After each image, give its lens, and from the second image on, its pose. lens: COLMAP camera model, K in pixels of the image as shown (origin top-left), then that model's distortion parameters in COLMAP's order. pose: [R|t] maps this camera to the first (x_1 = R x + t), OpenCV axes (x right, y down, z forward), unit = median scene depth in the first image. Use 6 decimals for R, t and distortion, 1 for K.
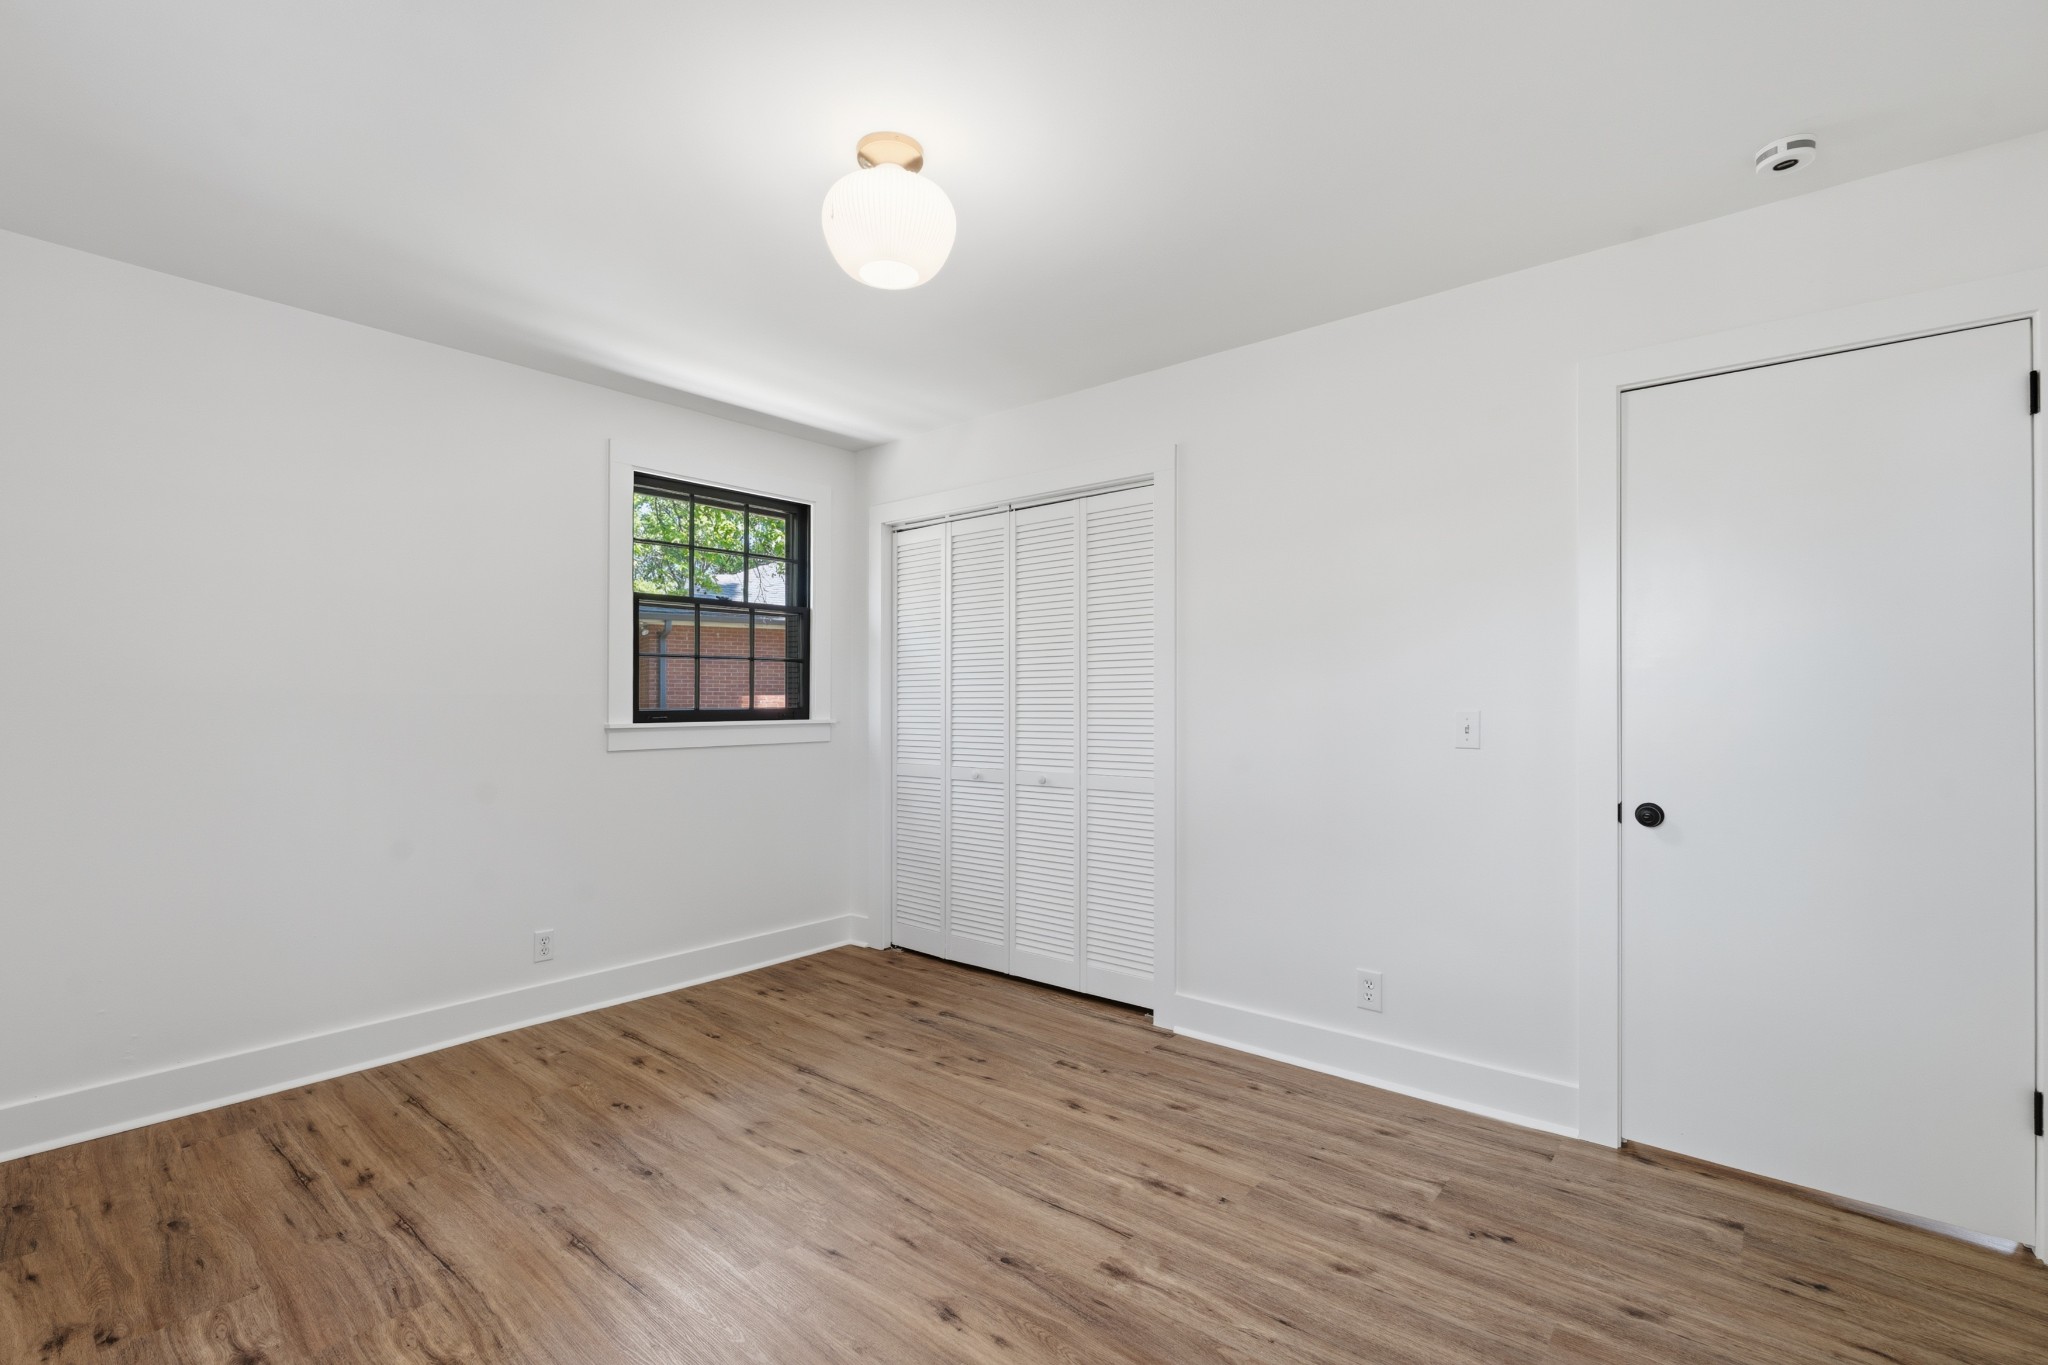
lens RADIAL K [[910.2, 0, 1012.2], [0, 910.2, 684.7], [0, 0, 1]] dist [-0.012571, 0.002312]
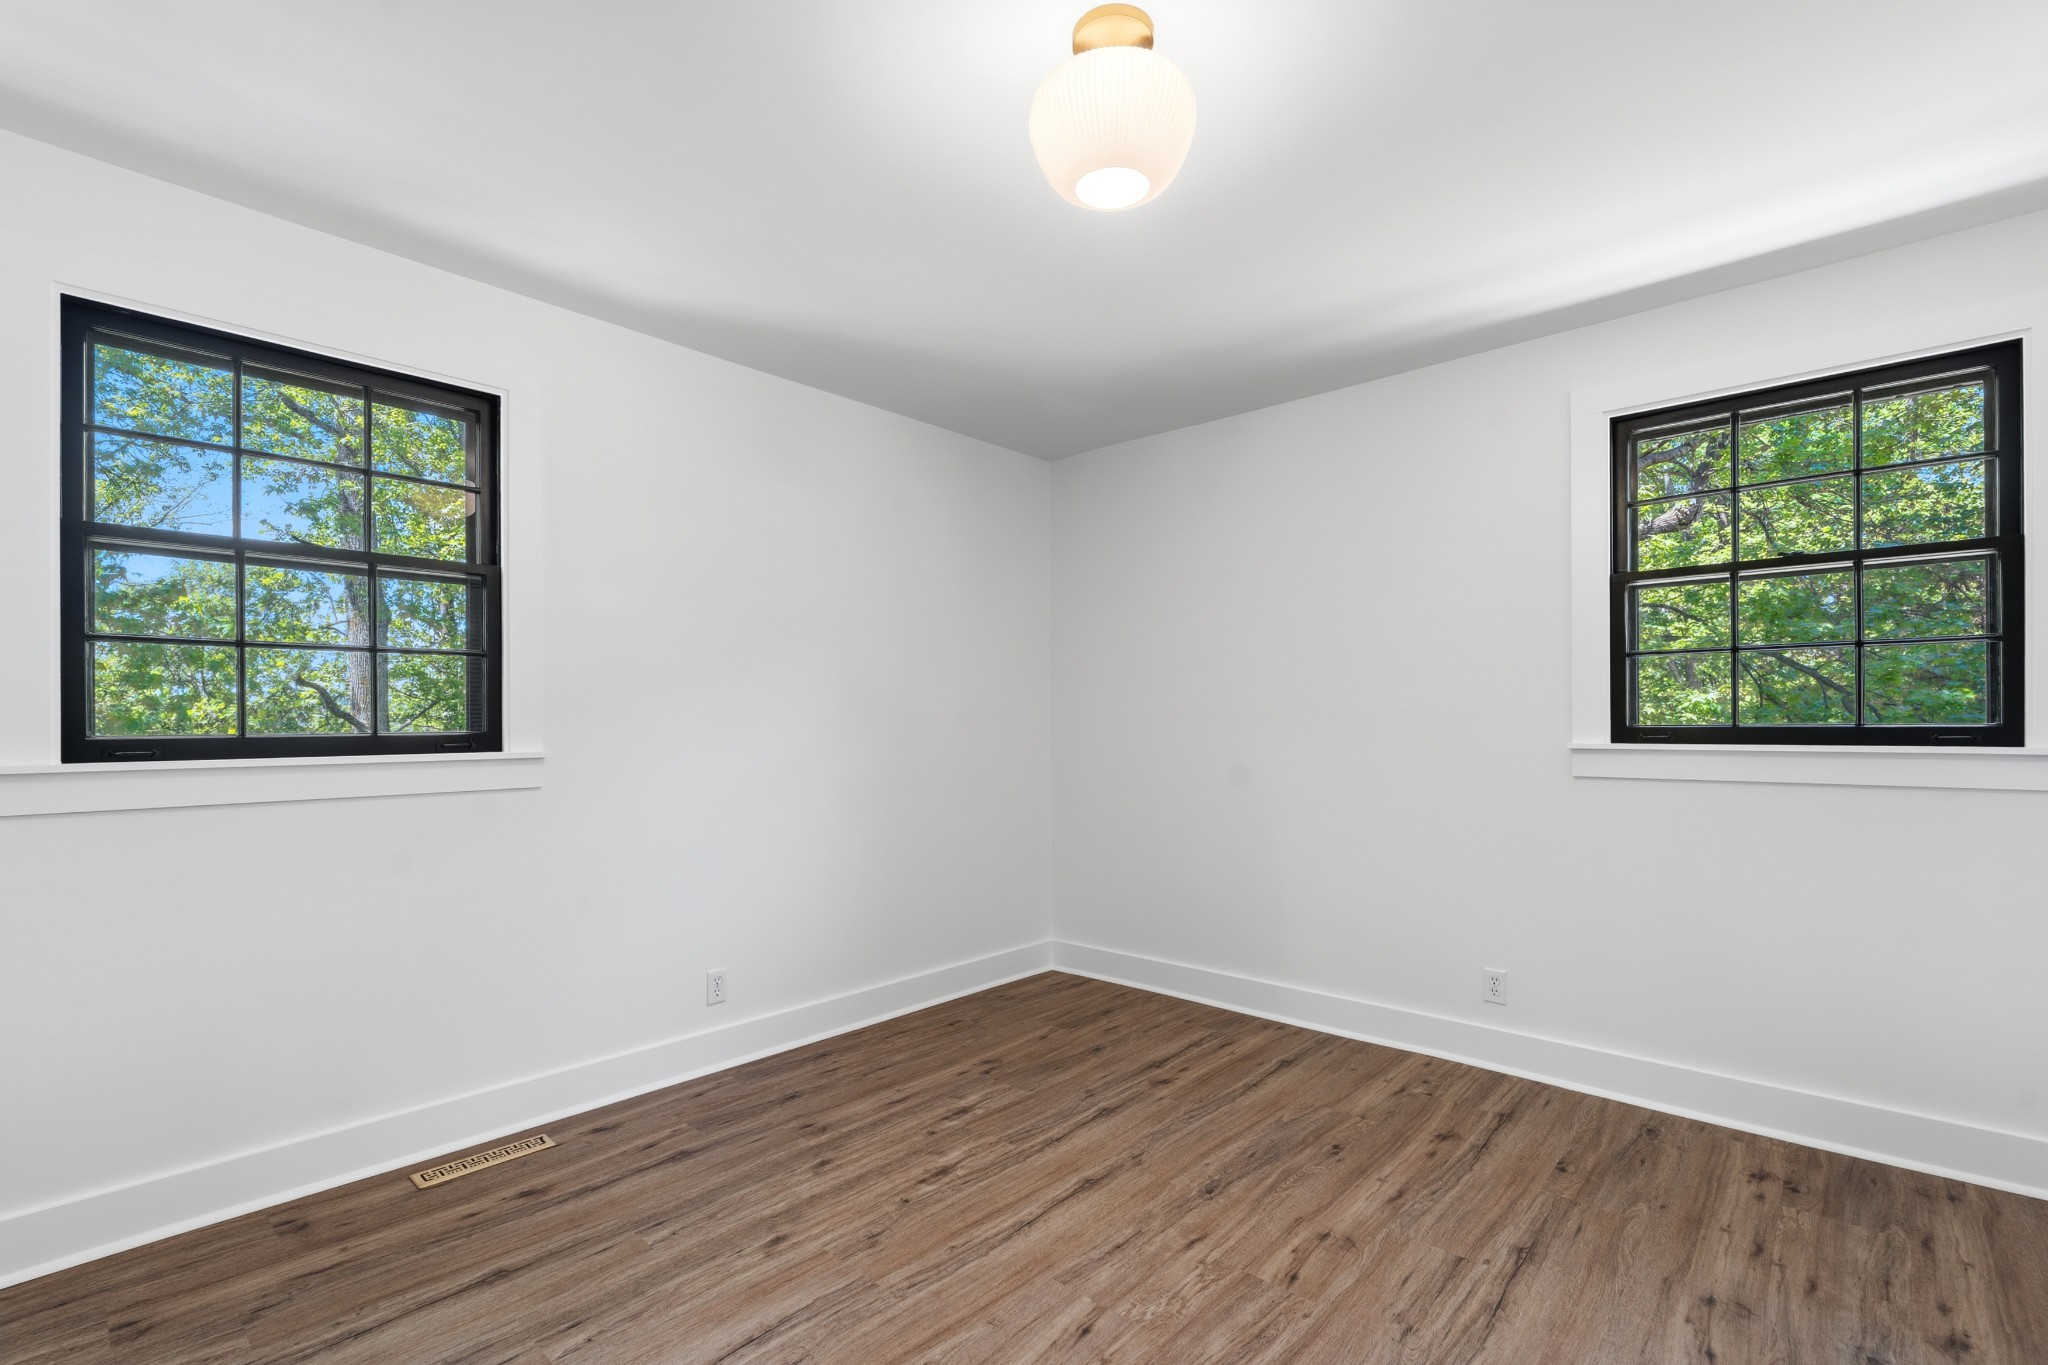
lens RADIAL K [[910.2, 0, 1009.8], [0, 910.2, 714.6], [0, 0, 1]] dist [-0.012571, 0.002312]
pose [[-0.033785, -0.003509, -0.999423, 0.457527], [0.021410, 0.999762, -0.004234, 0.012955], [0.999200, -0.021541, -0.033702, 0.630719]]
